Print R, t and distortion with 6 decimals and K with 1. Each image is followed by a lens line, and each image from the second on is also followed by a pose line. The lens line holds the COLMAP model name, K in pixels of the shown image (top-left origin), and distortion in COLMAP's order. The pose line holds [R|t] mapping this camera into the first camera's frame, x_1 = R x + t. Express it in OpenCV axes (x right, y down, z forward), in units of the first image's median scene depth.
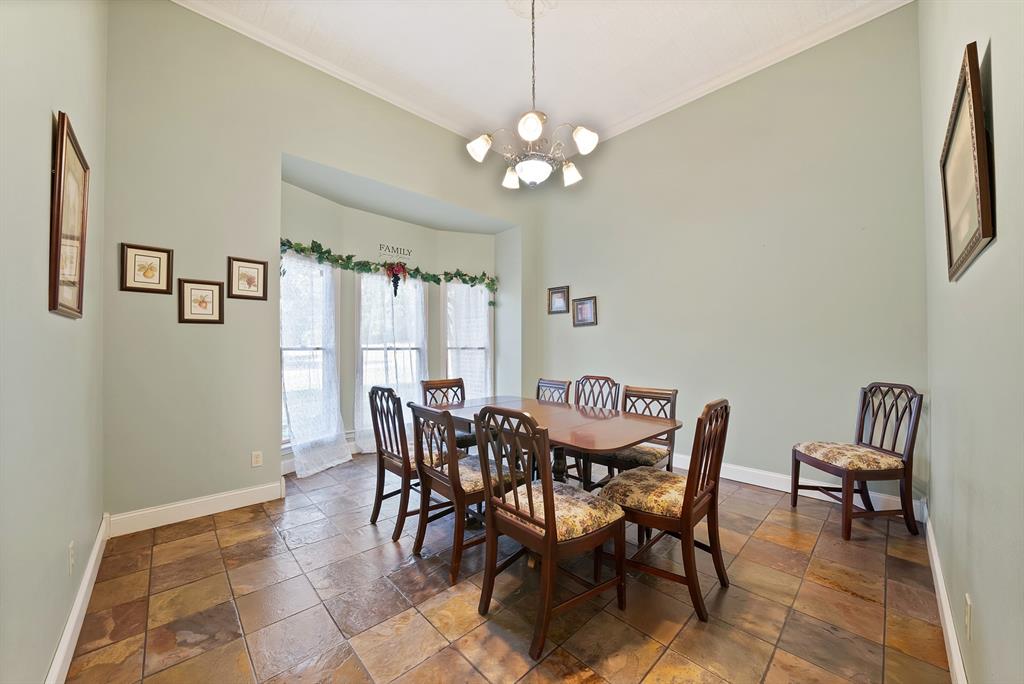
lens RADIAL K [[368.4, 0, 509.6], [0, 368.4, 344.0], [0, 0, 1]] dist [-0.001038, -0.000223]
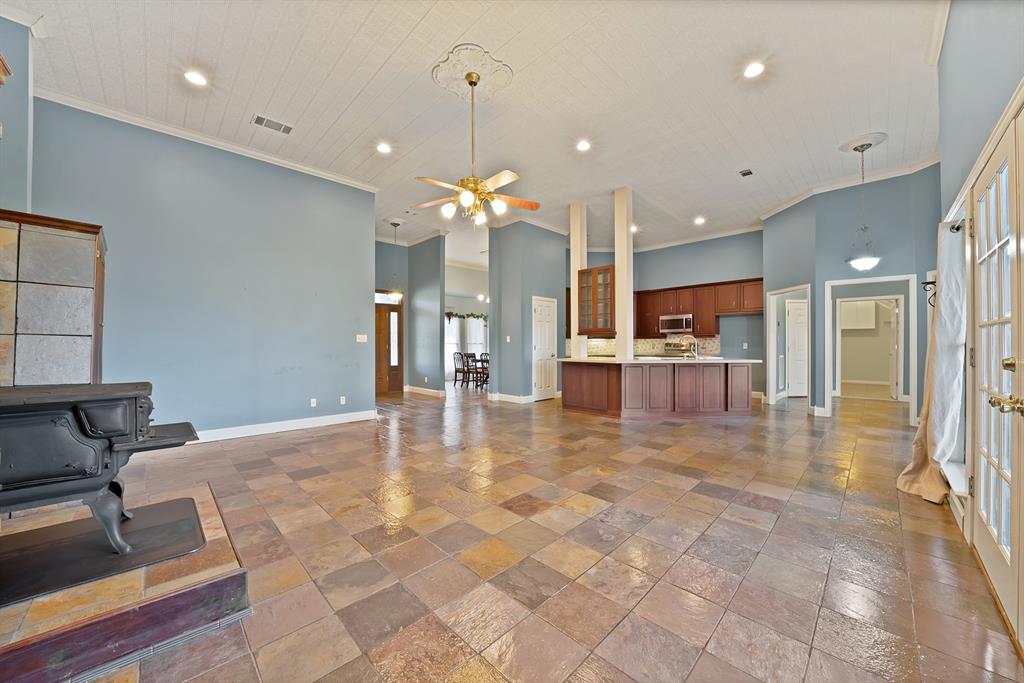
lens RADIAL K [[368.4, 0, 521.5], [0, 368.4, 343.7], [0, 0, 1]] dist [-0.001038, -0.000223]
pose [[0.999555, -0.003369, 0.029640, 0.173366], [0.003196, 0.999978, 0.005892, -0.003288], [-0.029659, -0.005795, 0.999543, -2.125965]]
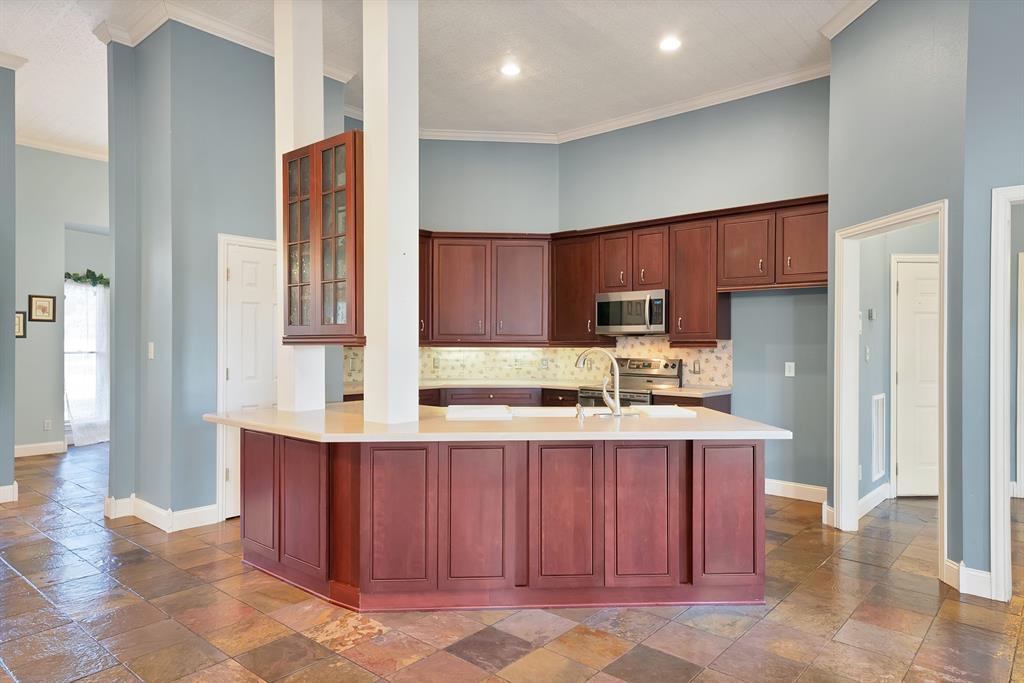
lens RADIAL K [[641.1, 0, 507.4], [0, 641.1, 343.1], [0, 0, 1]] dist [0.056936, 0.006523]
pose [[0.996023, 0.002433, 0.089061, 0.748375], [-0.002964, 0.999979, 0.005830, -0.041304], [-0.089045, -0.006071, 0.996009, -1.470214]]
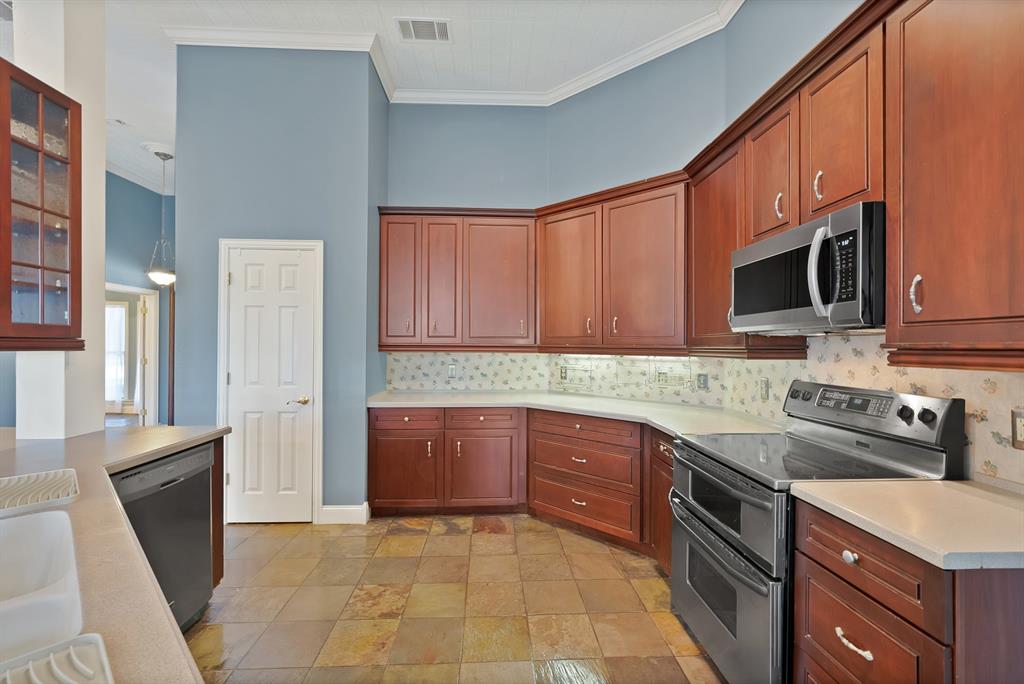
lens RADIAL K [[427.7, 0, 513.0], [0, 427.7, 343.5], [0, 0, 1]] dist [0.001590, 0.000257]
pose [[0.759376, 0.000640, -0.650651, 1.290640], [-0.000530, 1.000000, 0.000365, -0.041234], [0.650651, 0.000067, 0.759377, -0.405201]]
